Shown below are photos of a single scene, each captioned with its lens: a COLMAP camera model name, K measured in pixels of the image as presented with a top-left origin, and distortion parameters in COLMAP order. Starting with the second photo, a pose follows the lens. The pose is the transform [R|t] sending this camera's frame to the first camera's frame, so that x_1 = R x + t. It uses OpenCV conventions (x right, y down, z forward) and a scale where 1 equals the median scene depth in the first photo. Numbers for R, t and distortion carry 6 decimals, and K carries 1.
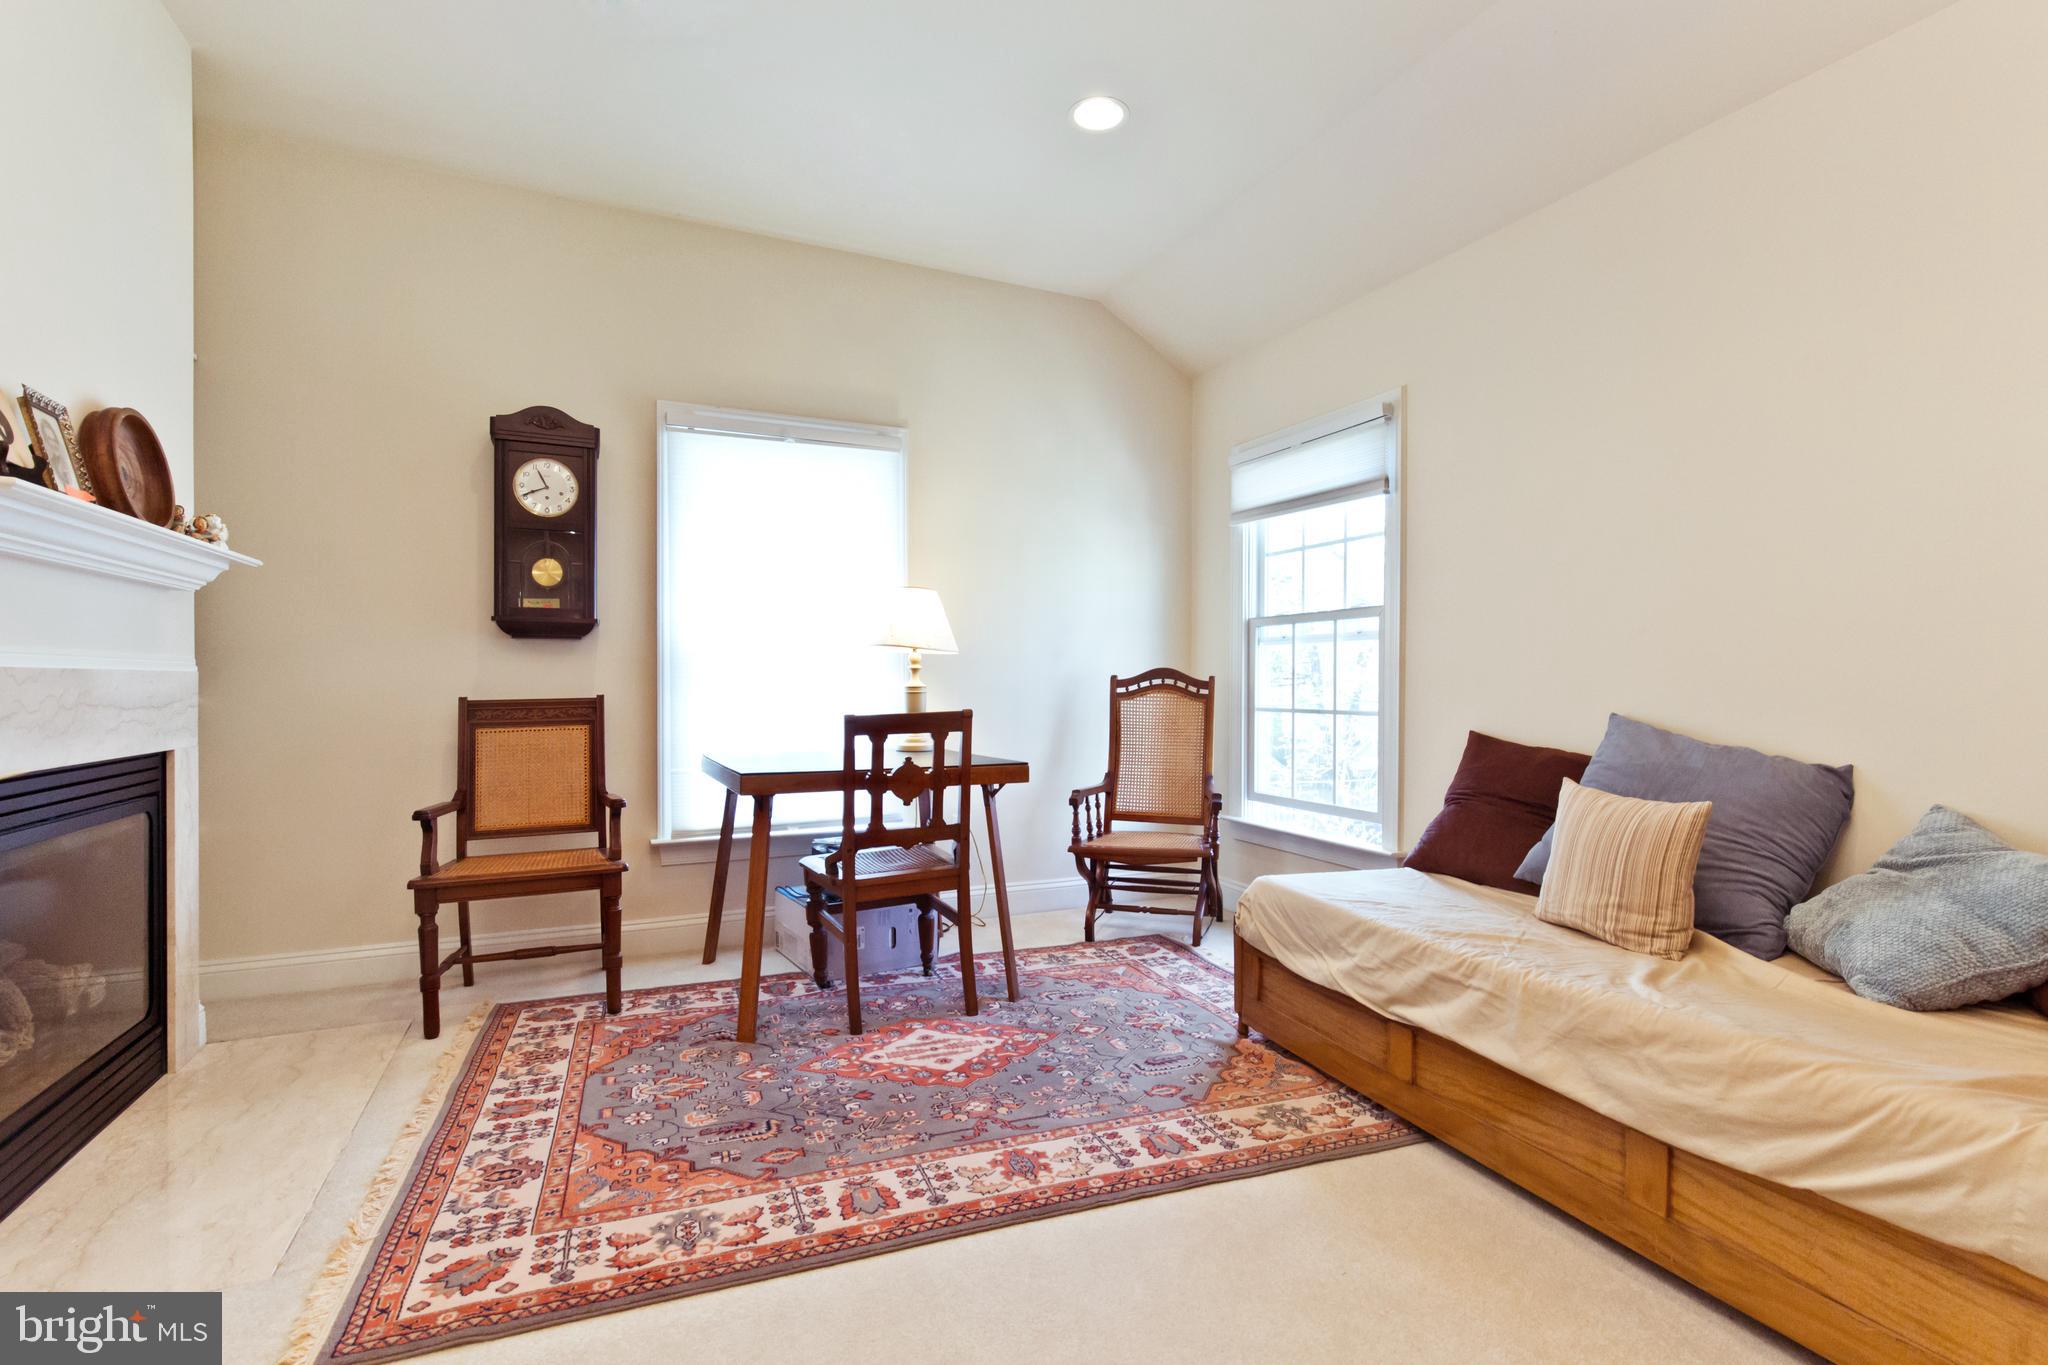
lens RADIAL K [[956.5, 0, 1033.1], [0, 956.5, 701.5], [0, 0, 1]] dist [0.019540, 0.000217]
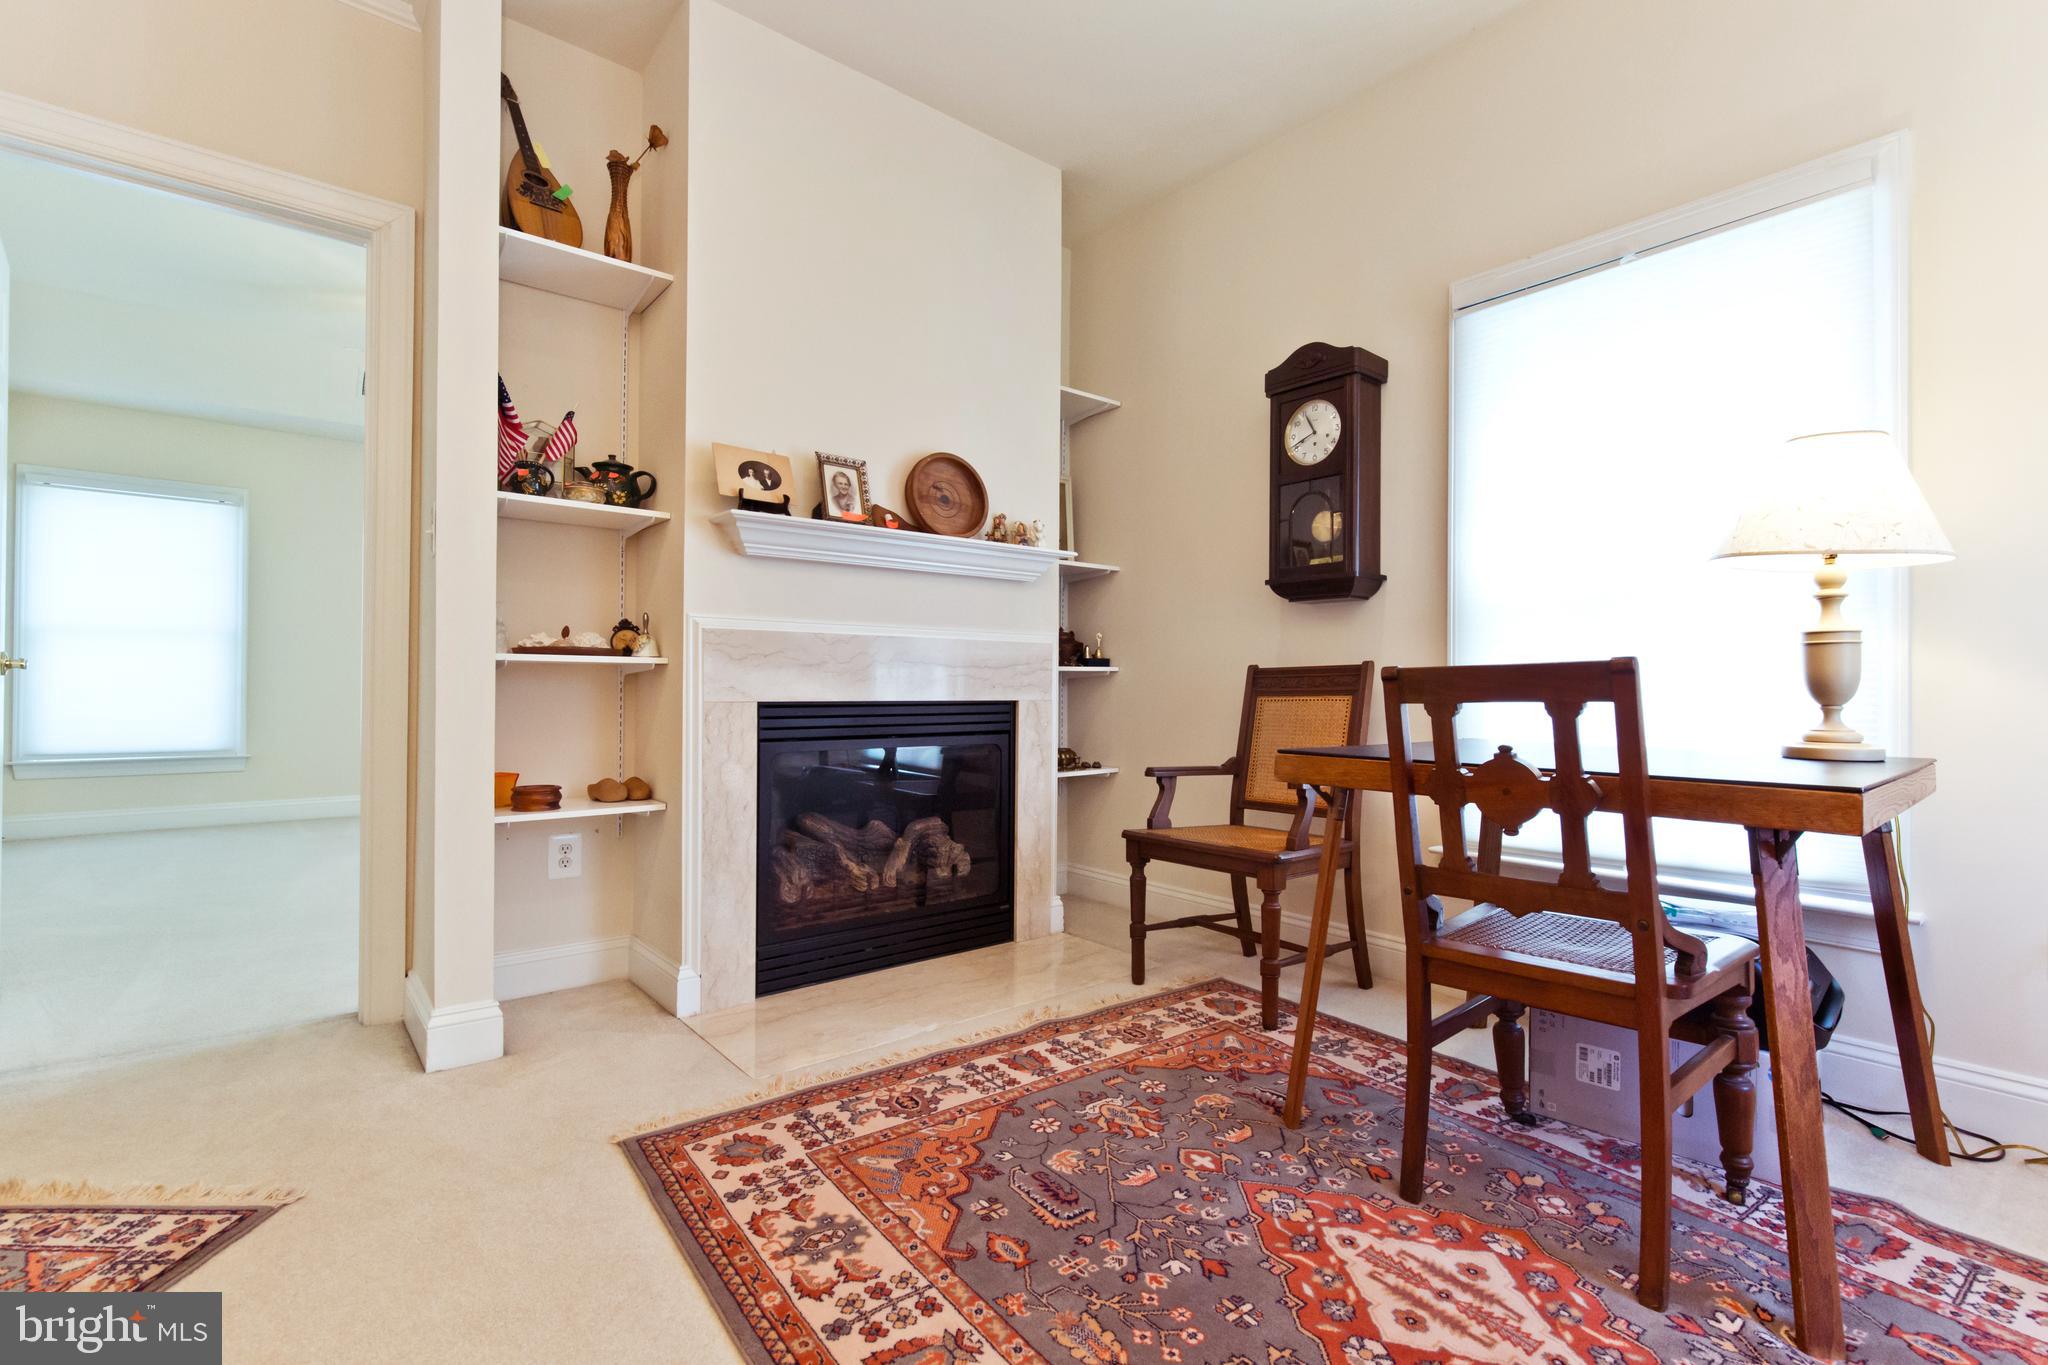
lens RADIAL K [[925.8, 0, 1024.0], [0, 925.8, 682.5], [0, 0, 1]] dist [0.008298, 0.000194]
pose [[0.256222, -0.004984, -0.966605, 0.342999], [-0.021940, 0.999699, -0.010971, 0.036664], [0.966369, 0.024019, 0.256035, 0.653453]]
